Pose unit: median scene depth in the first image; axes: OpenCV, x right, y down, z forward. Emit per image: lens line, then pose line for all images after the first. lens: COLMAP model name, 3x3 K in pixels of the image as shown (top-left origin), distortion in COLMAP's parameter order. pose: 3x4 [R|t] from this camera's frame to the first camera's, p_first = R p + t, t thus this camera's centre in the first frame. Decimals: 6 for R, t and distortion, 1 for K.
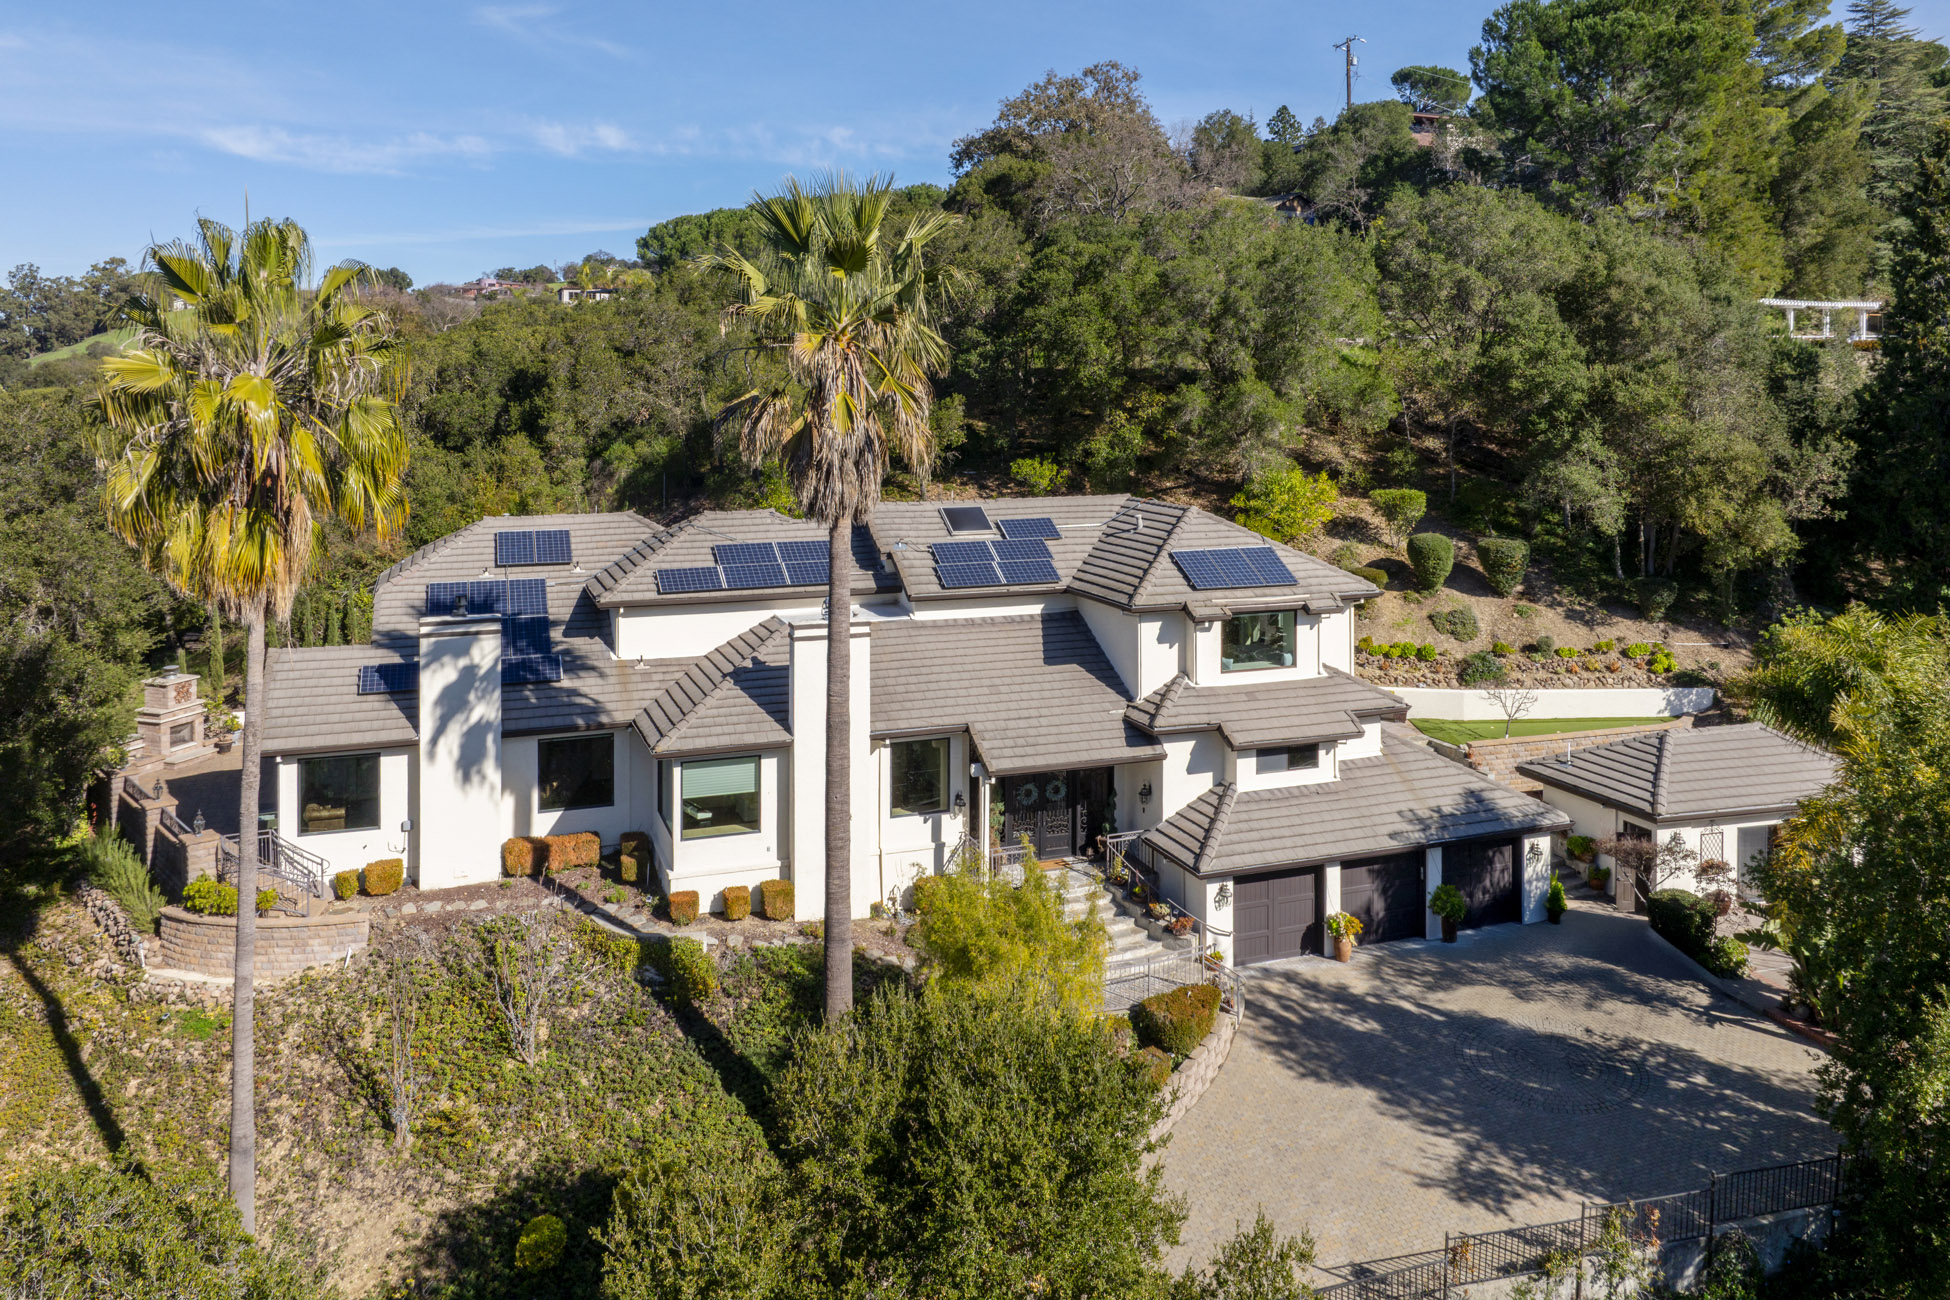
lens RADIAL K [[1393.7, 0, 975.2], [0, 1393.7, 412.1], [0, 0, 1]] dist [-0.026014, 0.006410]
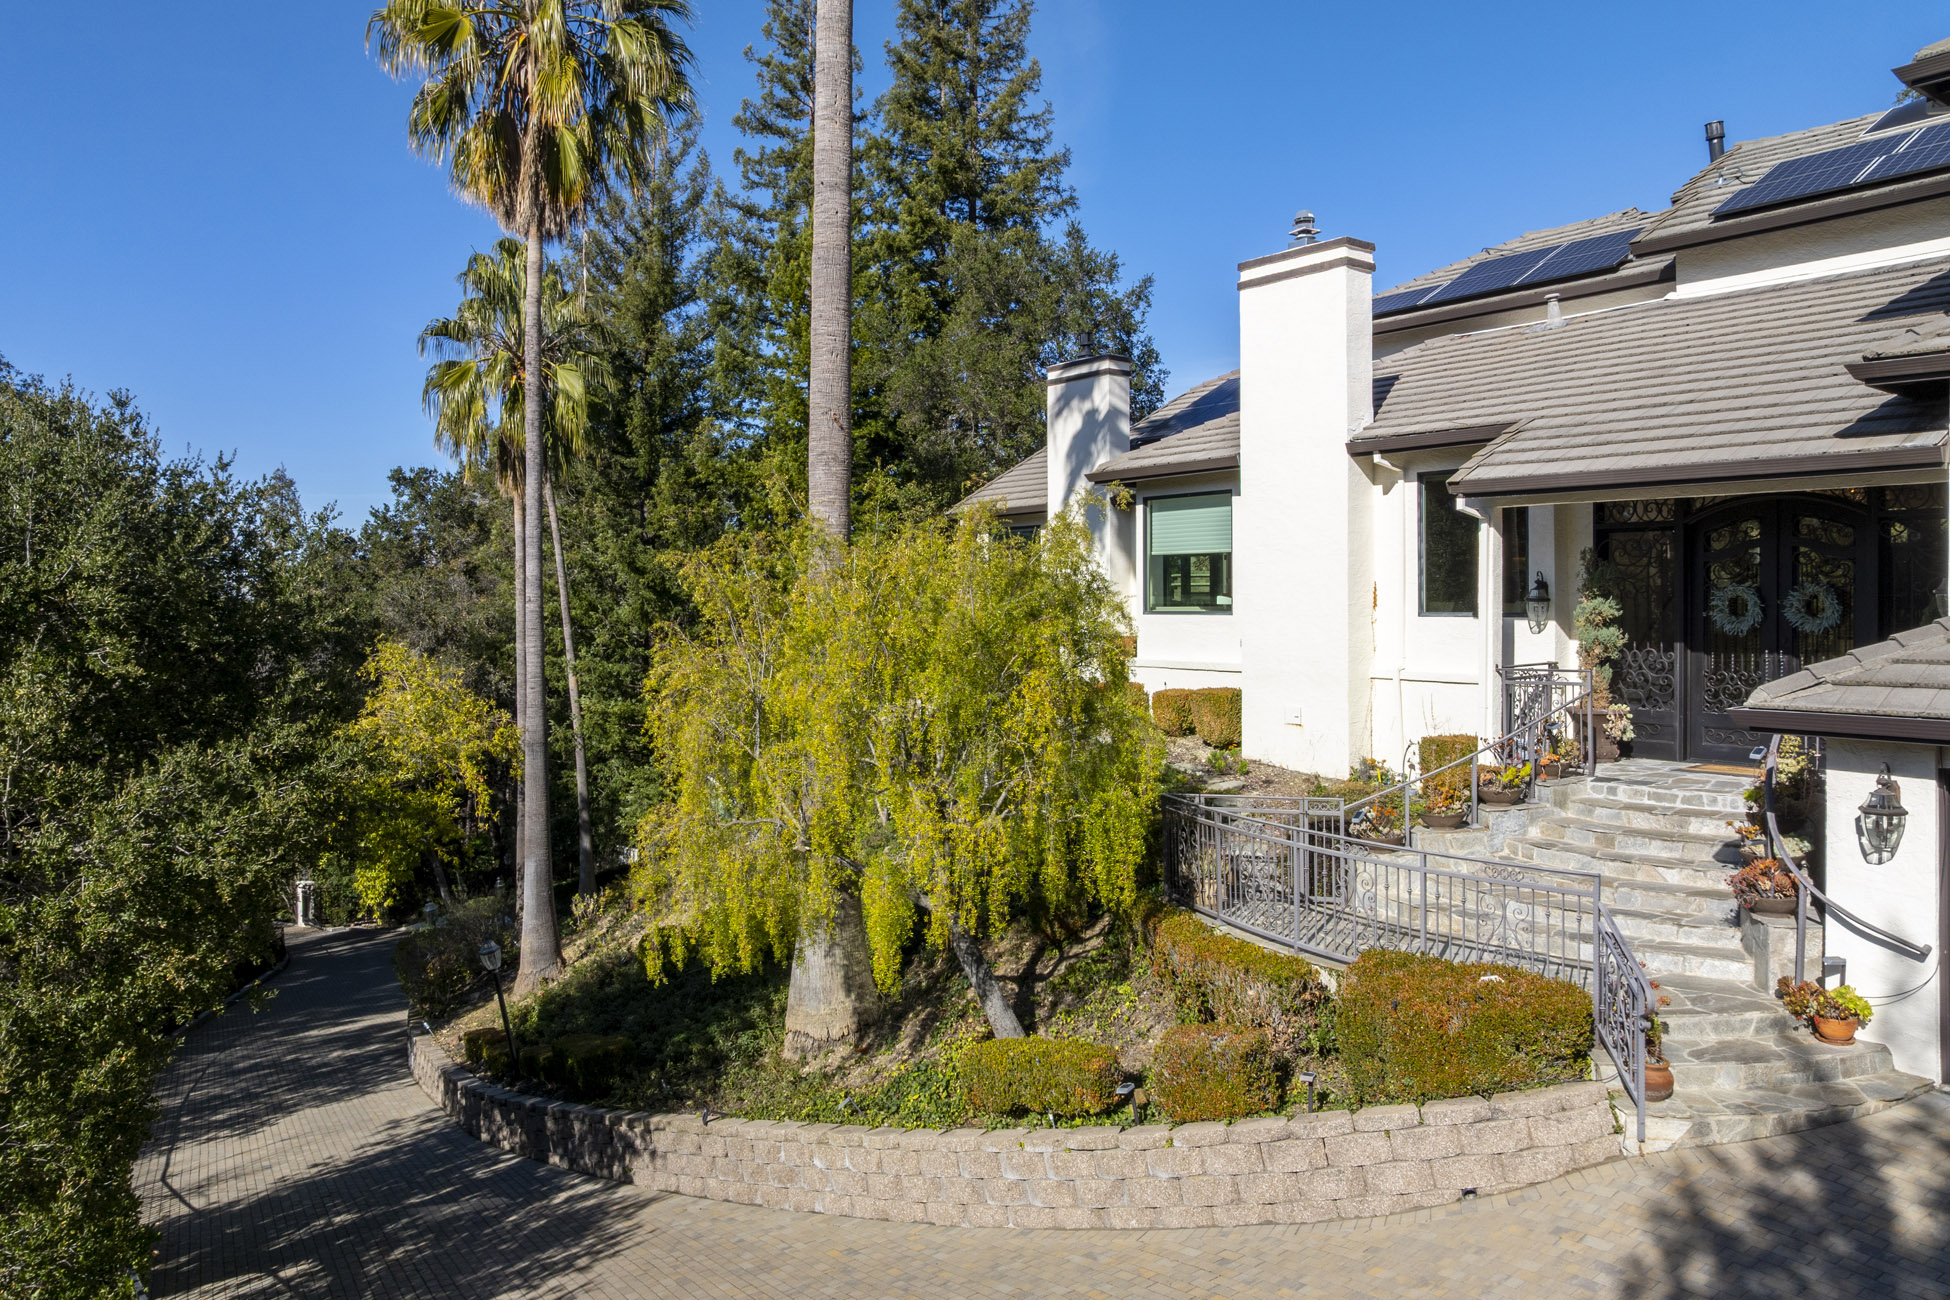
lens RADIAL K [[1407.9, 0, 980.0], [0, 1407.9, 546.0], [0, 0, 1]] dist [-0.006290, -0.000344]
pose [[0.295979, -0.039109, -0.954394, 0.391788], [-0.017582, 0.998769, -0.046379, 0.290495], [0.955033, 0.030507, 0.294927, 0.681340]]
